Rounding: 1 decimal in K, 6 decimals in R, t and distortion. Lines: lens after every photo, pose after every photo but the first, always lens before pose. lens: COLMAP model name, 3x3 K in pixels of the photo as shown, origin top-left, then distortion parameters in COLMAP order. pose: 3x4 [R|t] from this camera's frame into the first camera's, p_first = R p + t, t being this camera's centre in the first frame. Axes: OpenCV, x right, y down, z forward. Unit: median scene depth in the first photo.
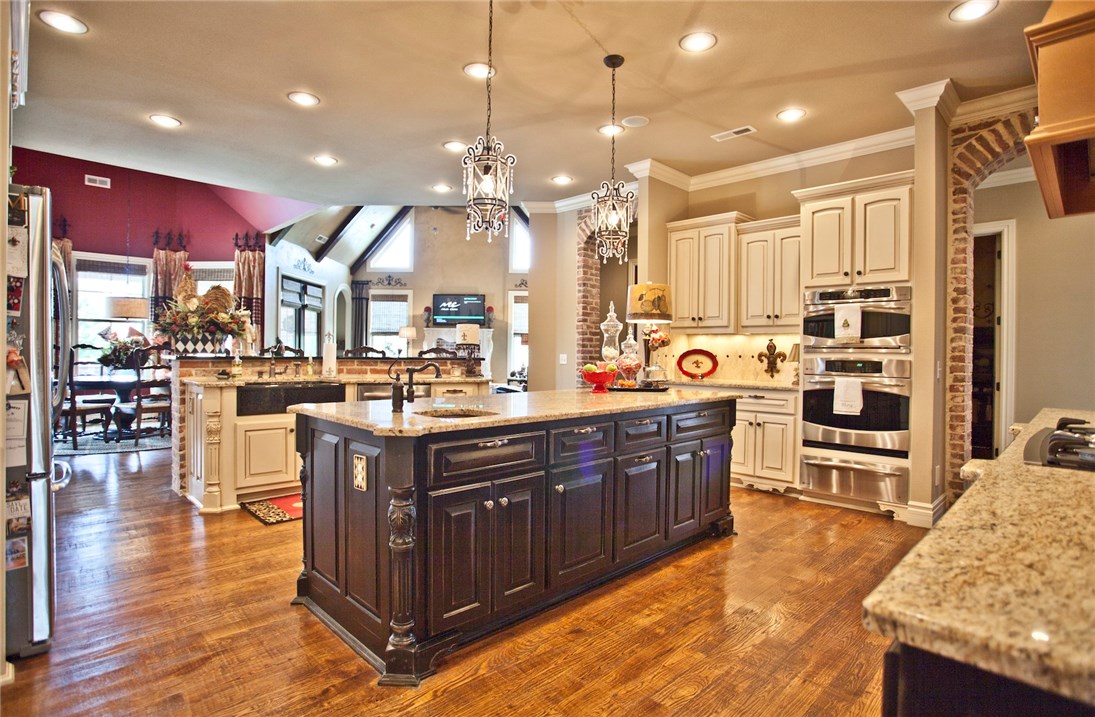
lens RADIAL K [[542.9, 0, 540.4], [0, 542.9, 355.5], [0, 0, 1]] dist [-0.017169, 0.000037]
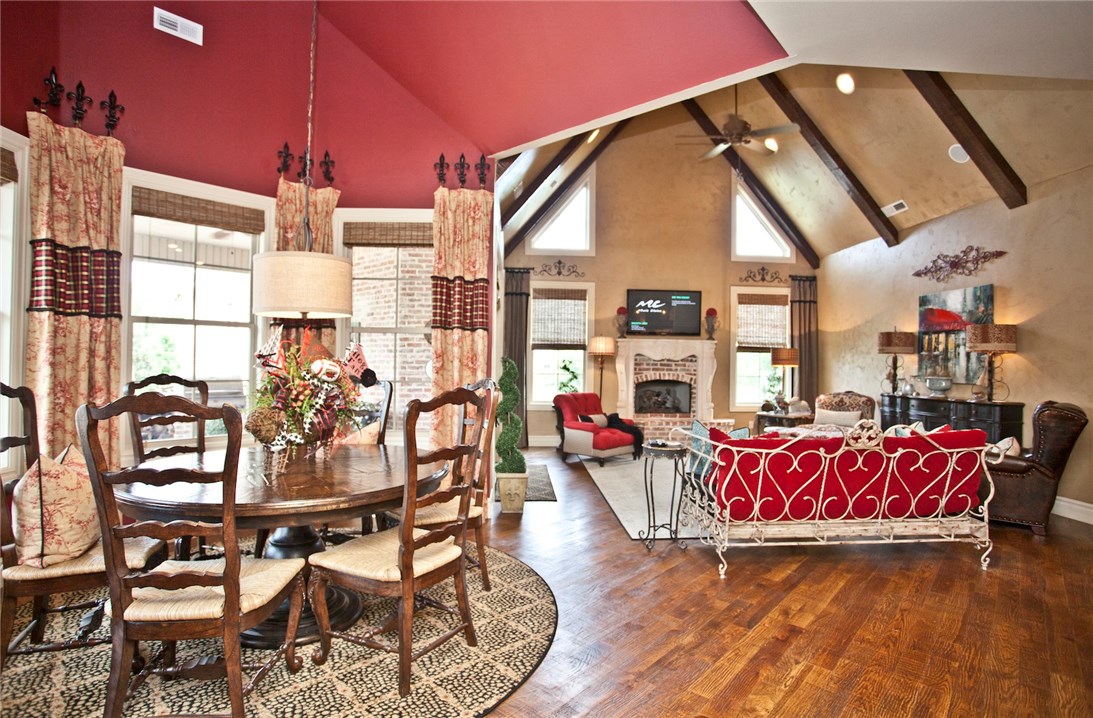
lens RADIAL K [[535.1, 0, 549.0], [0, 535.1, 357.4], [0, 0, 1]] dist [-0.047658, 0.012300]
pose [[0.997913, 0.004231, 0.064441, -0.388488], [-0.003453, 0.999920, -0.012182, -0.021383], [-0.064488, 0.011934, 0.997847, 0.387456]]
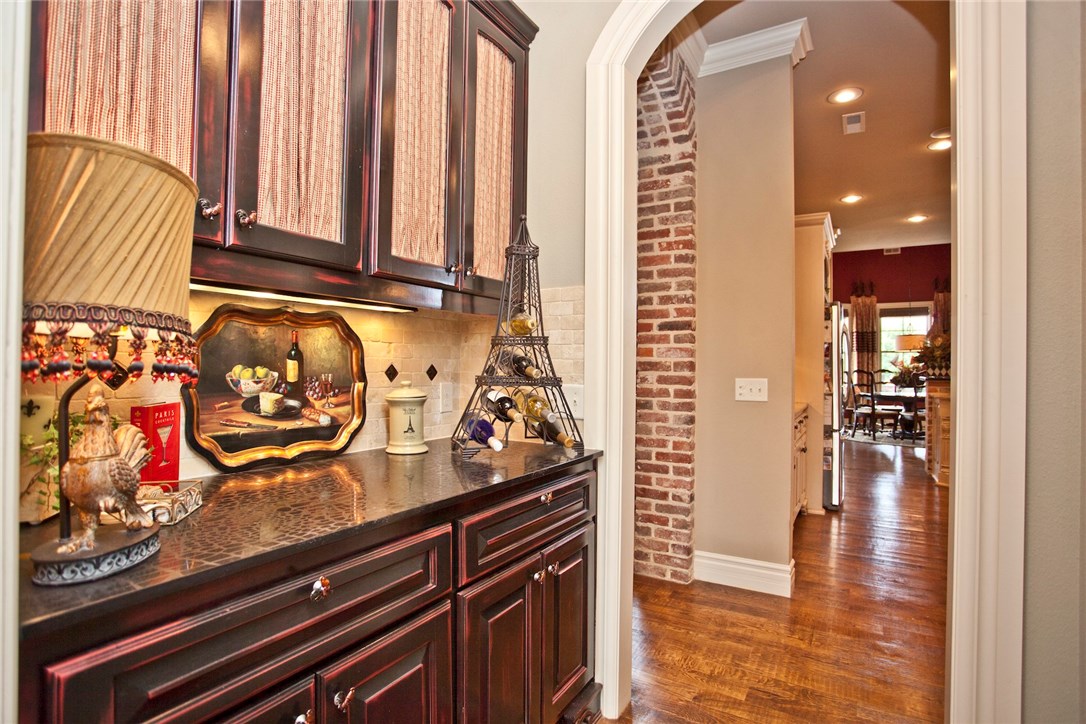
lens RADIAL K [[531.7, 0, 539.8], [0, 531.7, 363.8], [0, 0, 1]] dist [-0.047658, 0.012300]
pose [[0.247943, -0.015845, -0.968645, 0.174519], [-0.010970, 0.999756, -0.019162, 0.000500], [0.968712, 0.015377, 0.247709, -0.147923]]
